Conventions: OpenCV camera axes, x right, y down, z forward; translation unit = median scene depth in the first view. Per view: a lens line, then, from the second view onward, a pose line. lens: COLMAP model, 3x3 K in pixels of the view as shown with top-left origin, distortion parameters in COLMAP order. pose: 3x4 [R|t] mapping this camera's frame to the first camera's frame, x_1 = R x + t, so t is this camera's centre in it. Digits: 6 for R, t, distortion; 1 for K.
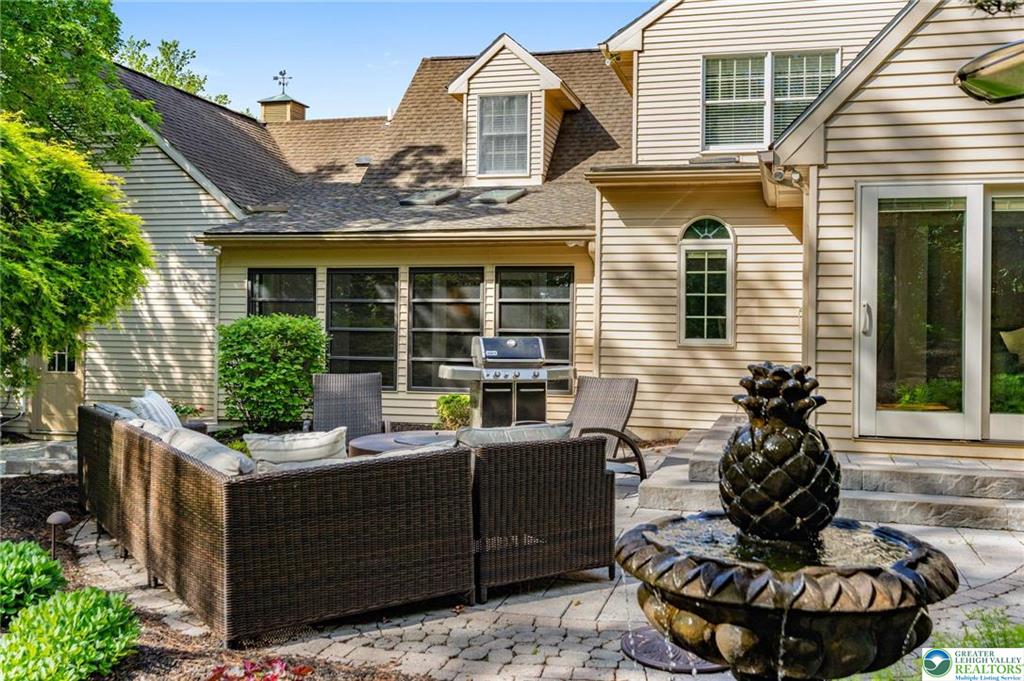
lens RADIAL K [[991.1, 0, 511.4], [0, 991.1, 337.3], [0, 0, 1]] dist [-0.000275, 0.000000]
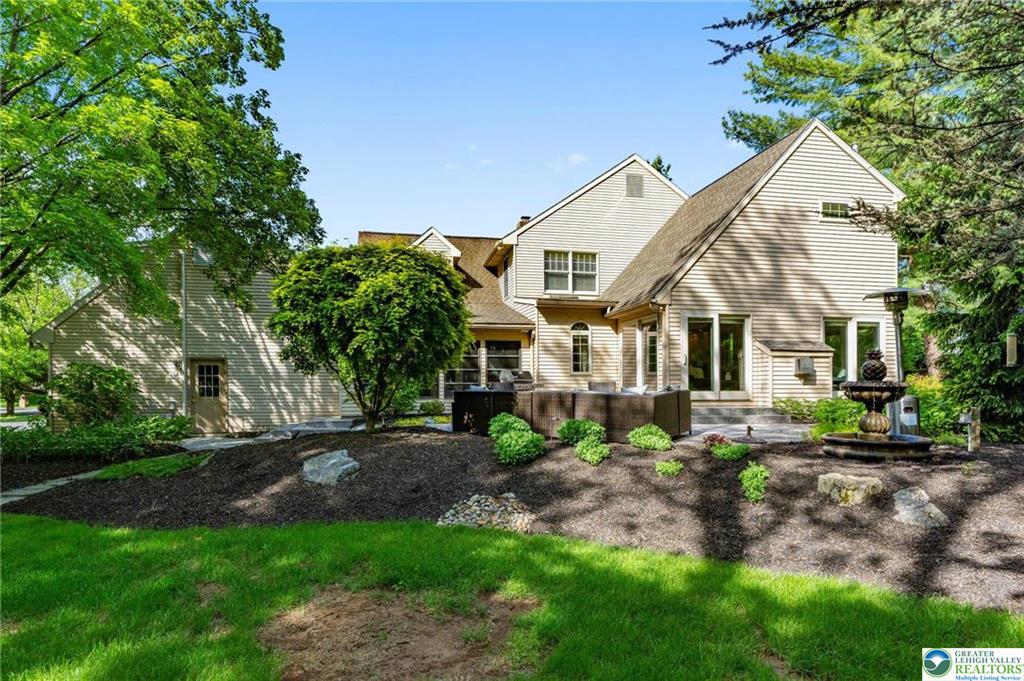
lens RADIAL K [[568.2, 0, 522.4], [0, 568.2, 392.9], [0, 0, 1]] dist [0.000069, 0.000111]
pose [[0.898478, -0.021470, 0.438494, -0.497831], [0.019279, 0.999769, 0.009449, 0.034348], [-0.438596, -0.000036, 0.898684, -0.170540]]
